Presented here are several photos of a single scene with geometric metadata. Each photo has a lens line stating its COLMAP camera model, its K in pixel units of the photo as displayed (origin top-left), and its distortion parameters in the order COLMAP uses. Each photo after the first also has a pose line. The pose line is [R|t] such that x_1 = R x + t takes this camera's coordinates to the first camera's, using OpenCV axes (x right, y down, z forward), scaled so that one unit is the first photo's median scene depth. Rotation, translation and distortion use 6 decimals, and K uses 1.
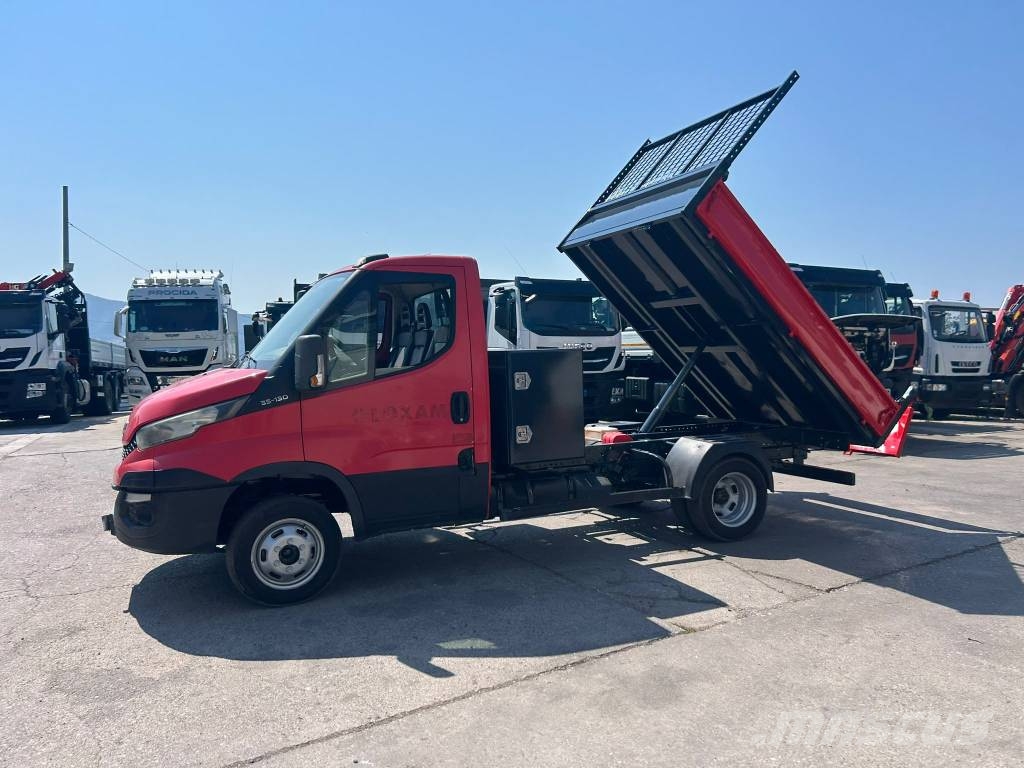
lens RADIAL K [[773.2, 0, 515.9], [0, 773.2, 396.9], [0, 0, 1]] dist [0.046076, -0.042797]
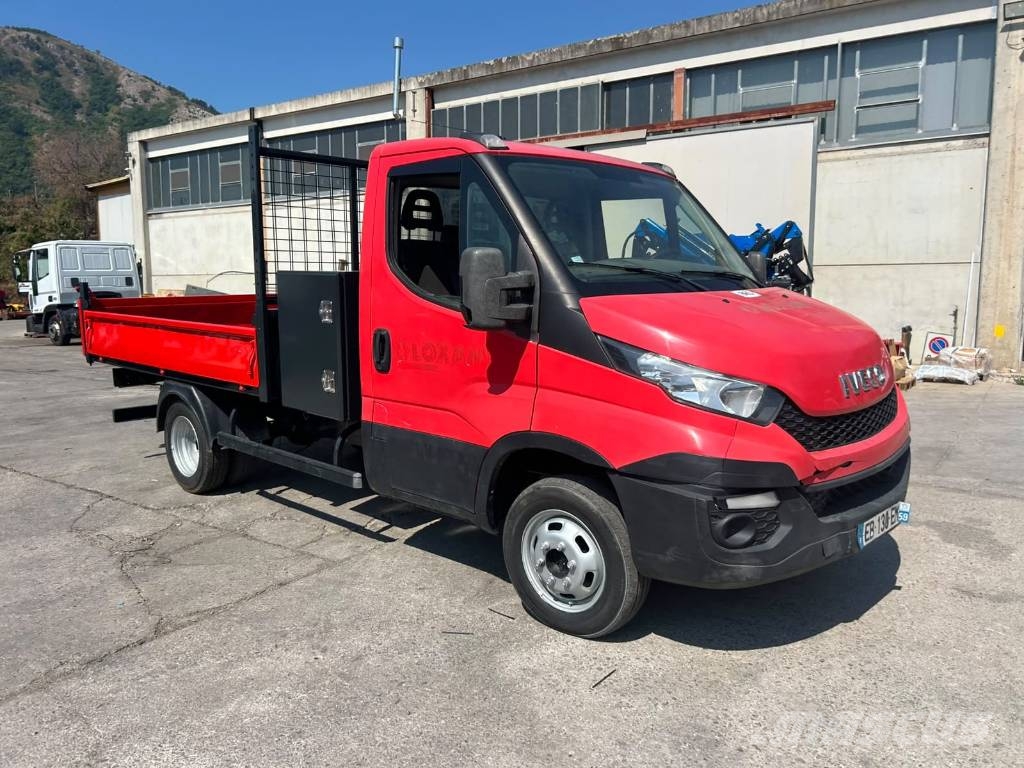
lens RADIAL K [[778.3, 0, 519.0], [0, 778.3, 377.6], [0, 0, 1]] dist [0.039027, -0.034605]
pose [[-0.400593, -0.102859, 0.910465, -1.031672], [0.069610, 0.987391, 0.142177, -0.079244], [-0.913608, 0.120332, -0.388381, 1.605001]]
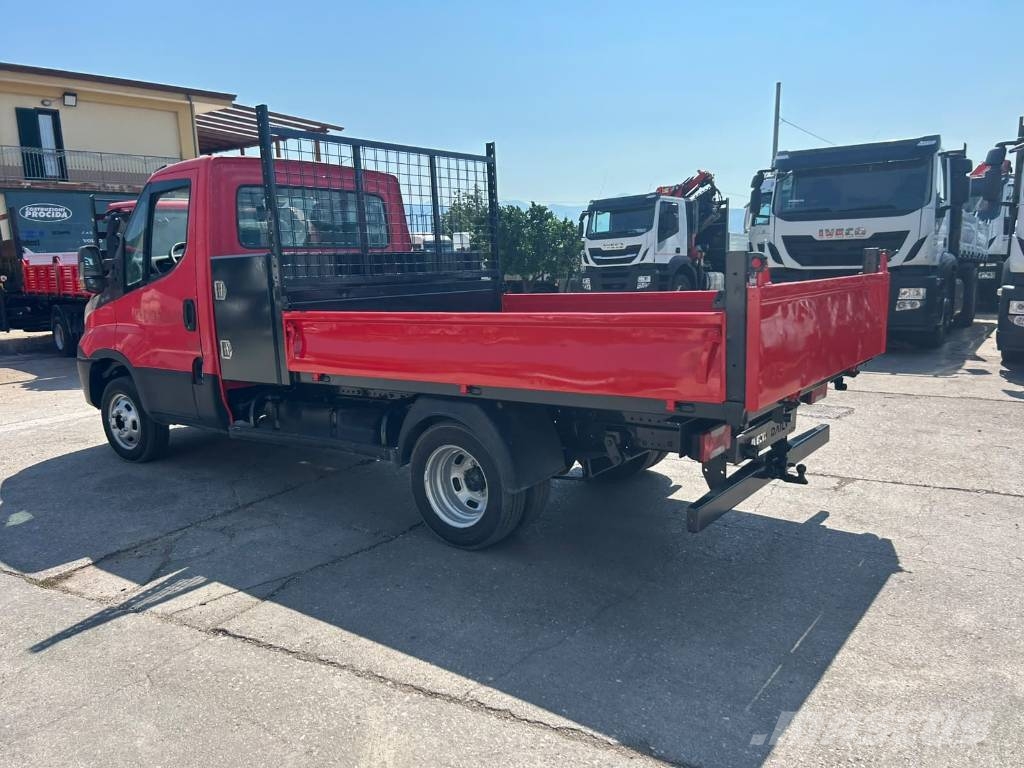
lens RADIAL K [[773.2, 0, 515.9], [0, 773.2, 396.9], [0, 0, 1]] dist [0.046076, -0.042797]
pose [[0.481074, 0.155194, -0.862834, 1.076765], [-0.032471, 0.986685, 0.159367, -0.059723], [0.876079, -0.048650, 0.479708, 0.930869]]
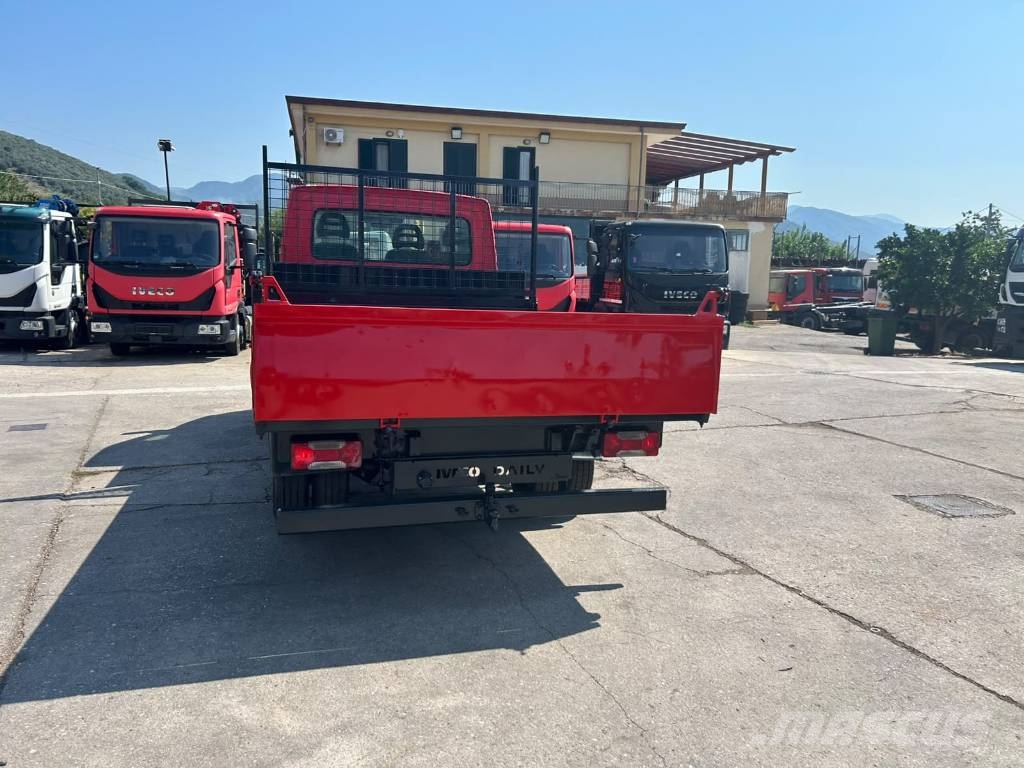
lens RADIAL K [[772.5, 0, 519.1], [0, 772.5, 384.2], [0, 0, 1]] dist [0.060609, -0.071362]
pose [[-0.135298, 0.144422, -0.980223, 1.238204], [-0.087844, 0.983675, 0.157056, -0.107849], [0.986903, 0.107356, -0.120403, 1.660530]]
